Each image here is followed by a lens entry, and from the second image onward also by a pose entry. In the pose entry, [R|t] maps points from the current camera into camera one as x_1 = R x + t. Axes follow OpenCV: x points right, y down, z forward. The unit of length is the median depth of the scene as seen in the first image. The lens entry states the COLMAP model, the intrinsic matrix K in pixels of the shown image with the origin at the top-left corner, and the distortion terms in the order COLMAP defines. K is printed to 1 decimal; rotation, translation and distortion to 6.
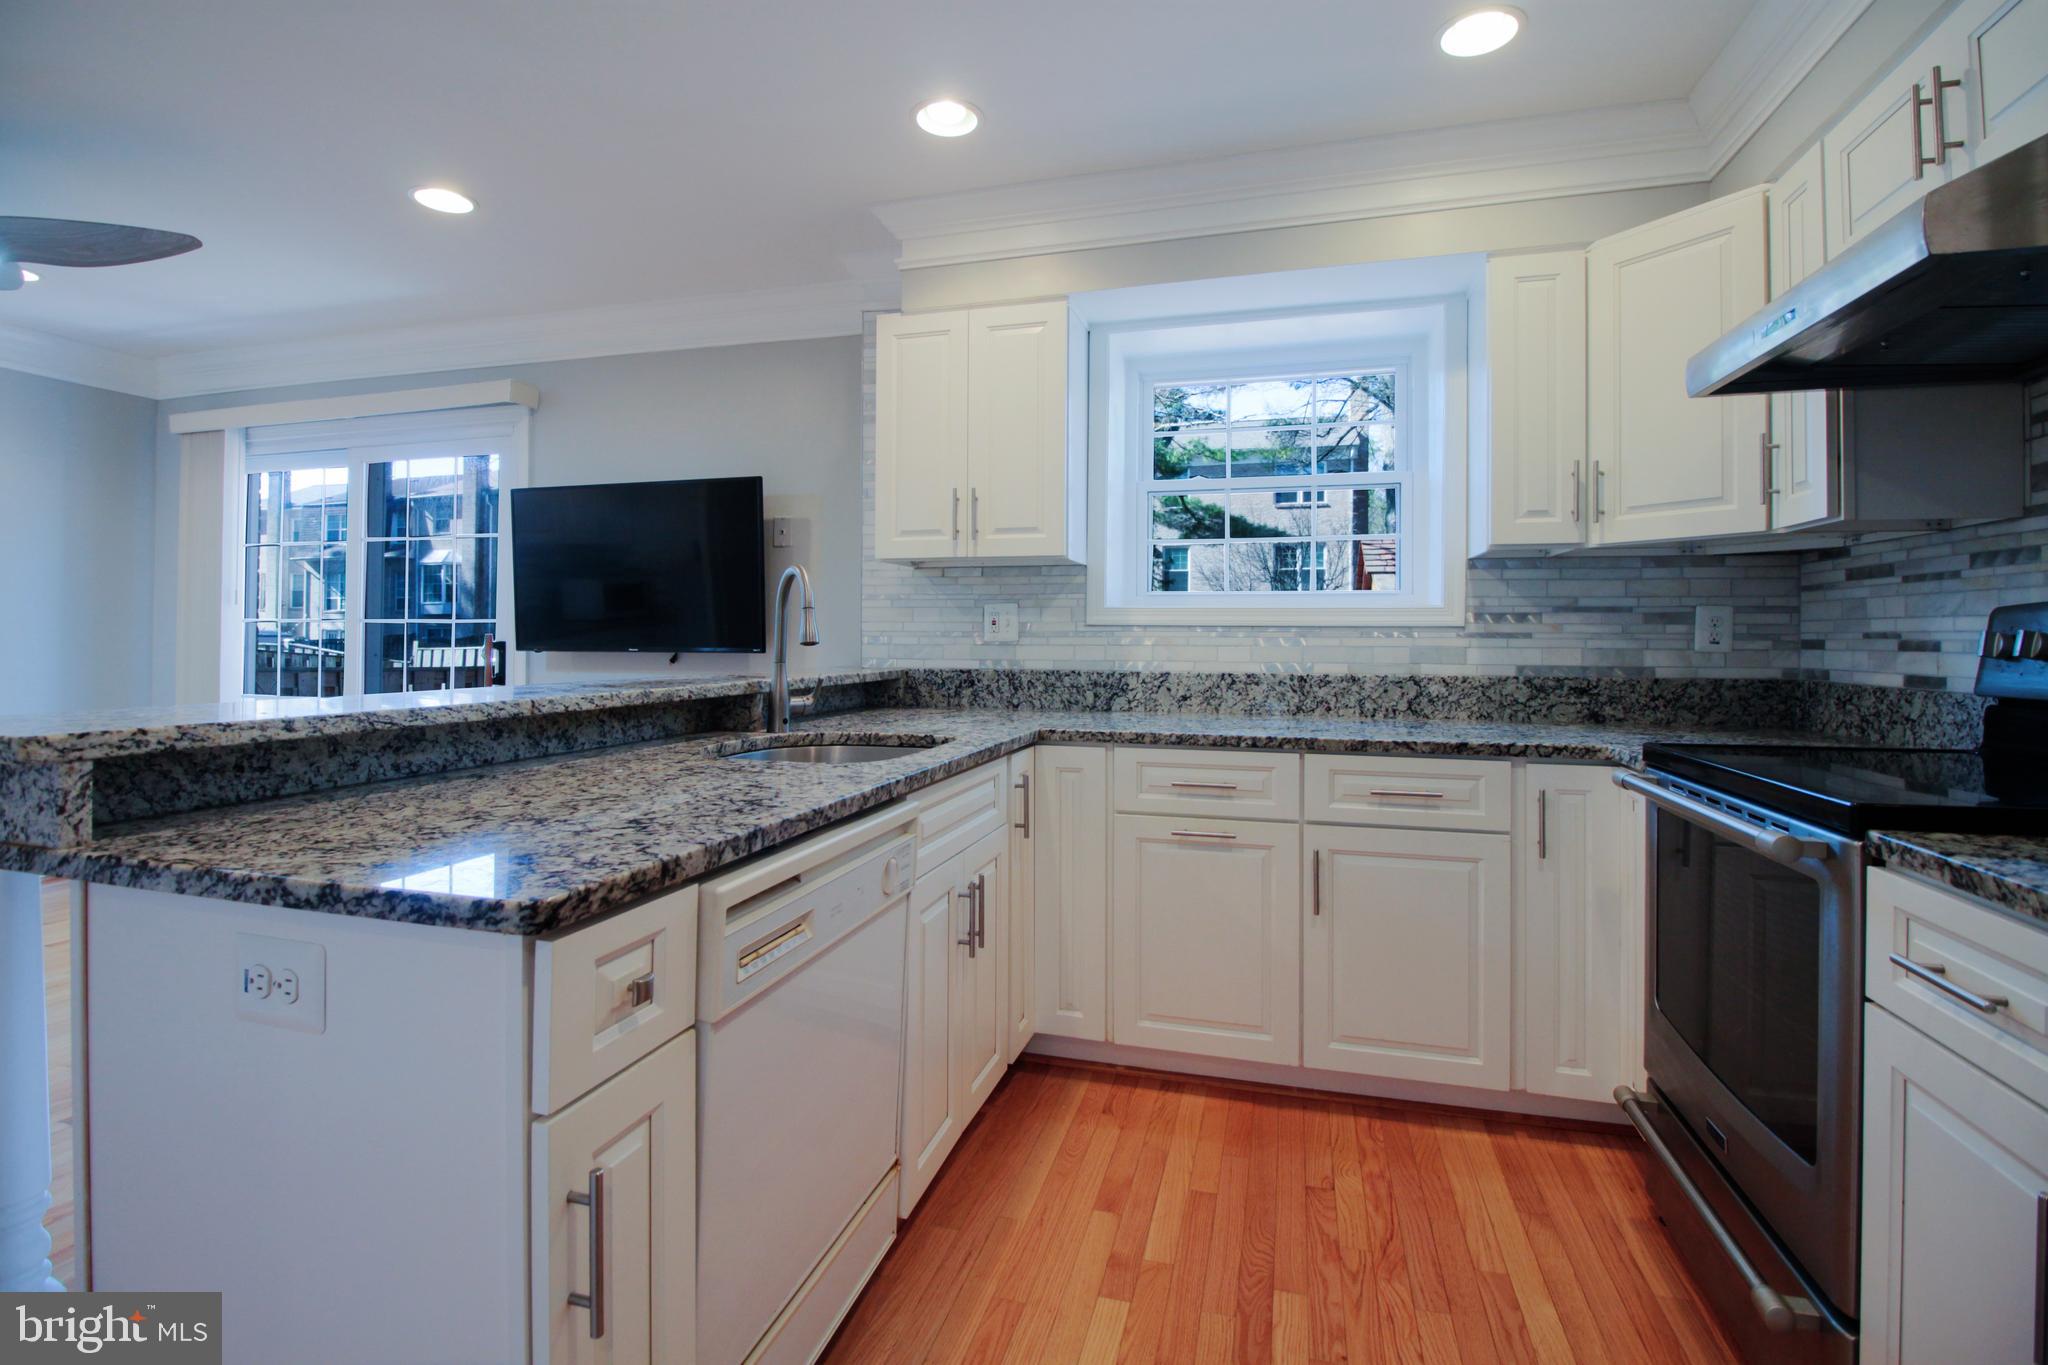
lens RADIAL K [[950.8, 0, 1030.3], [0, 950.8, 626.4], [0, 0, 1]] dist [0.000805, -0.013166]
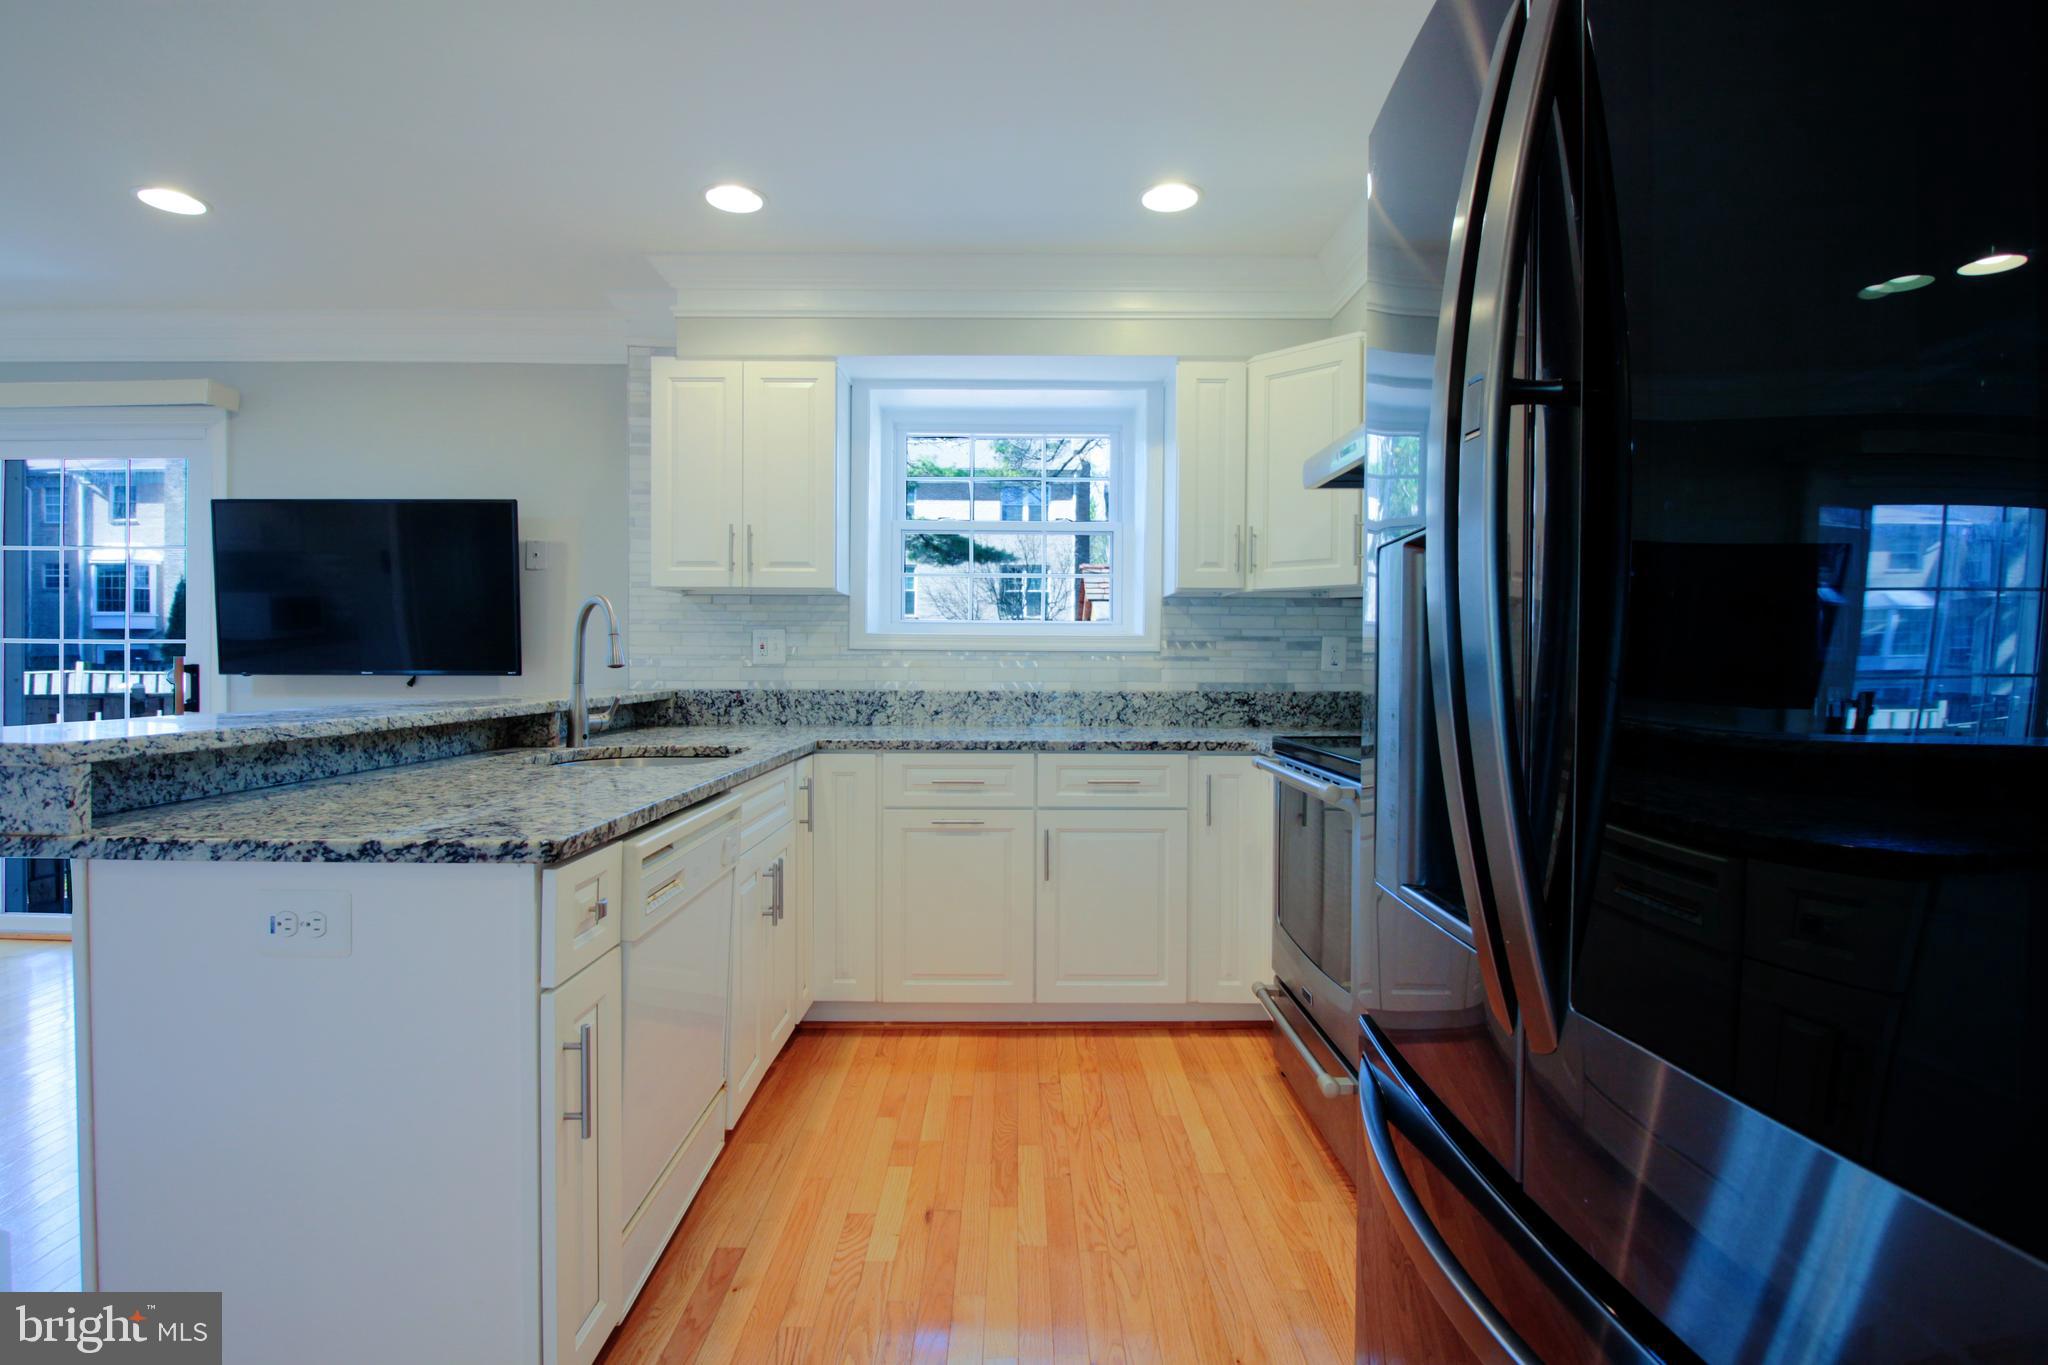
lens RADIAL K [[1000.7, 0, 1030.6], [0, 1000.7, 665.9], [0, 0, 1]] dist [0.002005, -0.014972]
pose [[0.960177, -0.001516, 0.279387, -0.083954], [-0.003575, 0.999837, 0.017712, -0.004357], [-0.279368, -0.018005, 0.960015, -0.246122]]
